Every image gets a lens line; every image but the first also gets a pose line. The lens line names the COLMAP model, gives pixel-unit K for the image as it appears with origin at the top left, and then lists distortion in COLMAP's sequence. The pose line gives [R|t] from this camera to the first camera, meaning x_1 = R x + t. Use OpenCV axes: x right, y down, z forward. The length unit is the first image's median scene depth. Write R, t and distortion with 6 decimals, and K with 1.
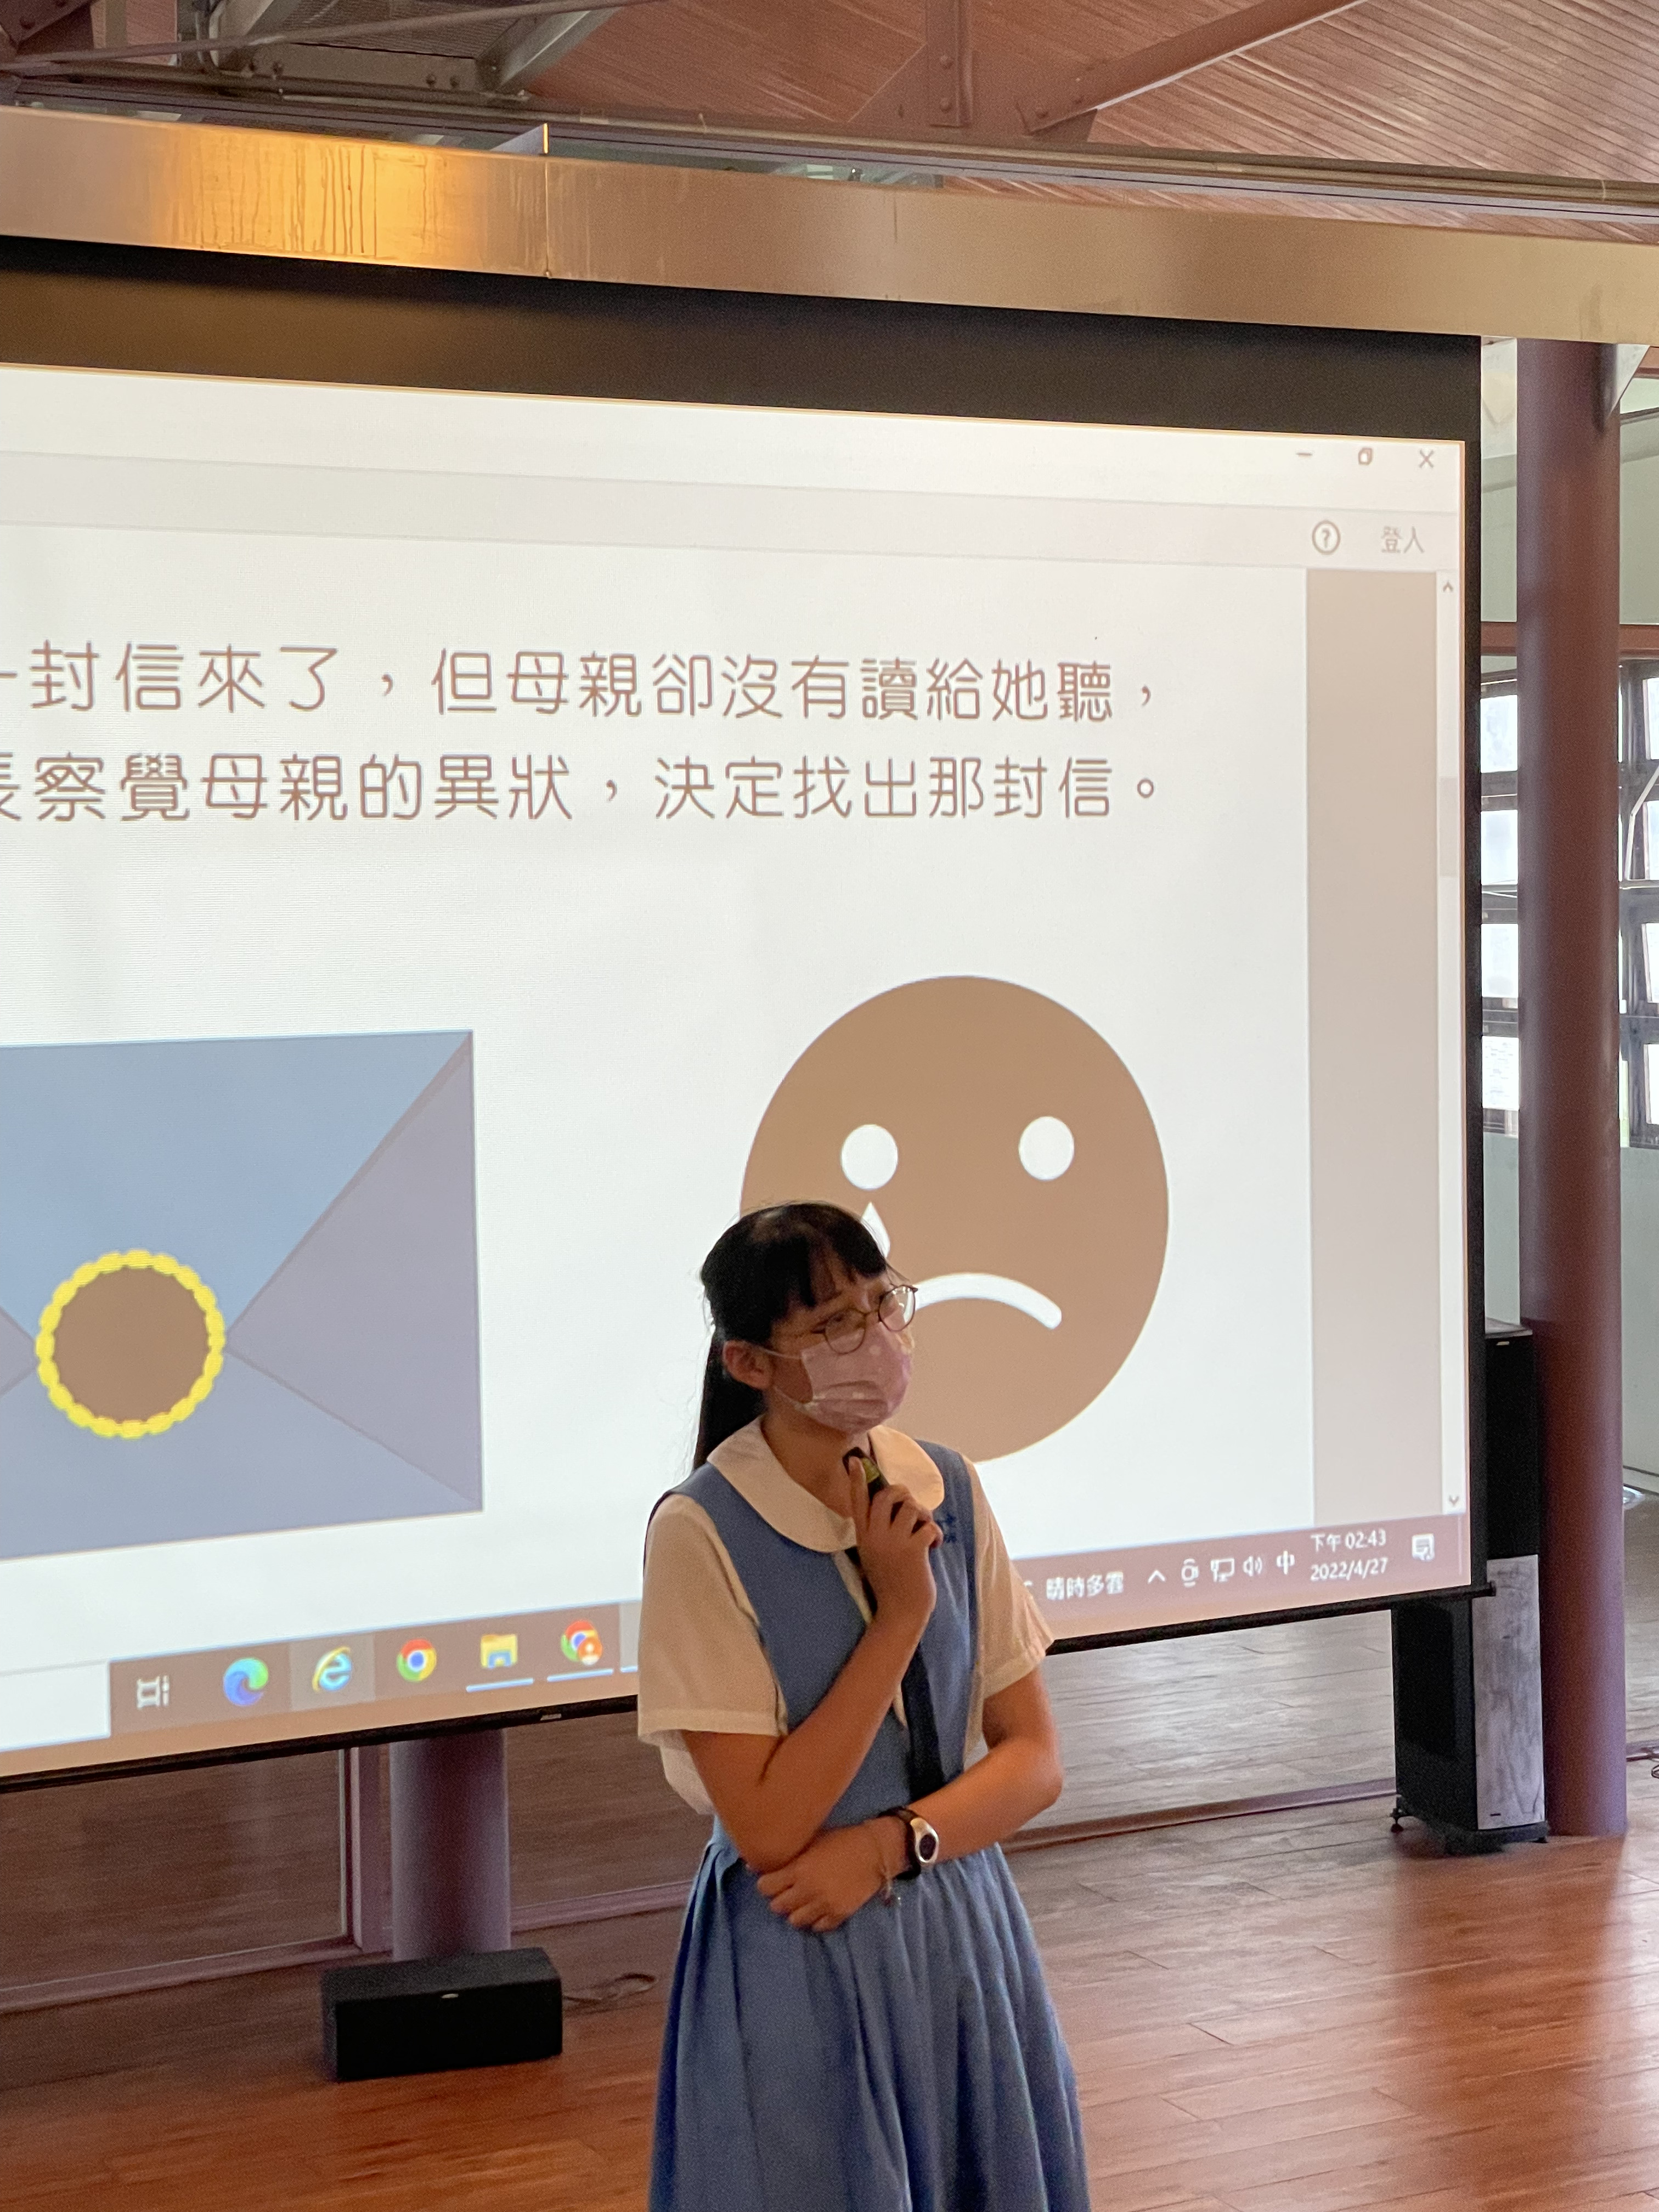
lens RADIAL K [[3660.1, 0, 821.1], [0, 3660.1, 1065.6], [0, 0, 1]] dist [0.135751, -0.222906]
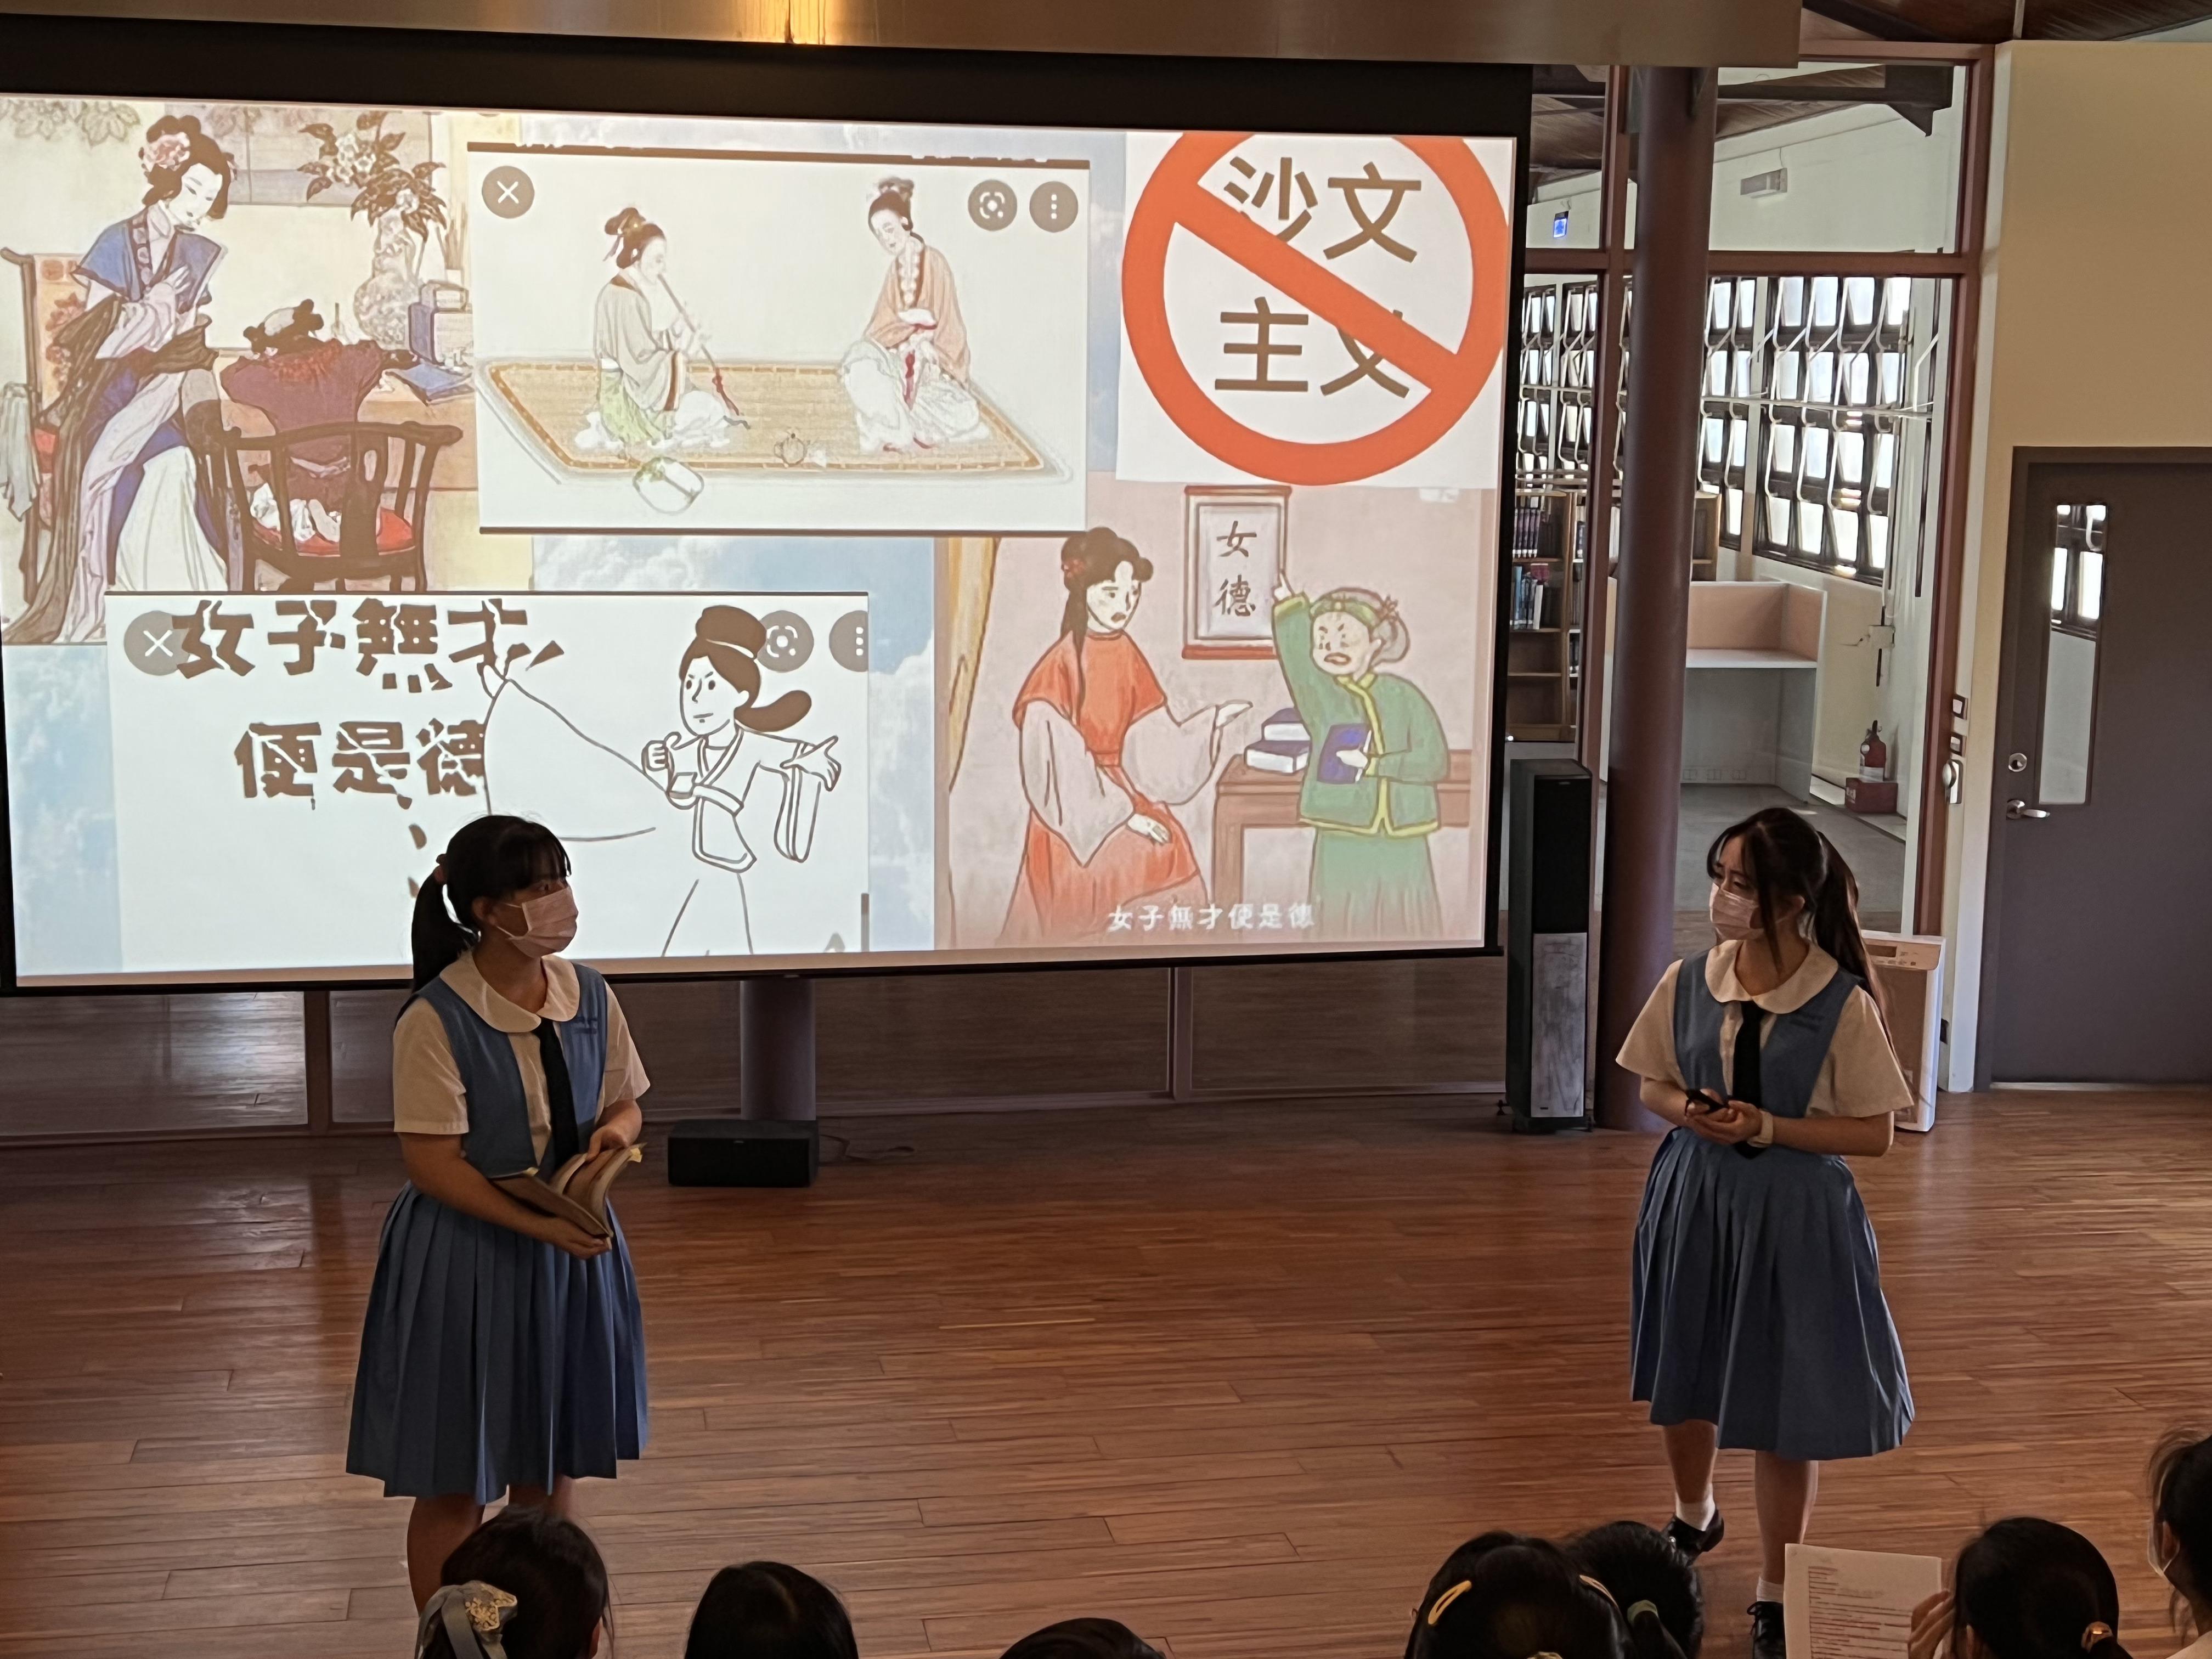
lens RADIAL K [[3016.9, 0, 1095.8], [0, 3016.9, 858.0], [0, 0, 1]] dist [0.211880, -0.643752]
pose [[0.958055, 0.075387, -0.276493, 0.351375], [-0.041116, 0.990957, 0.127724, -0.038931], [0.283621, -0.110998, 0.952491, -0.170677]]
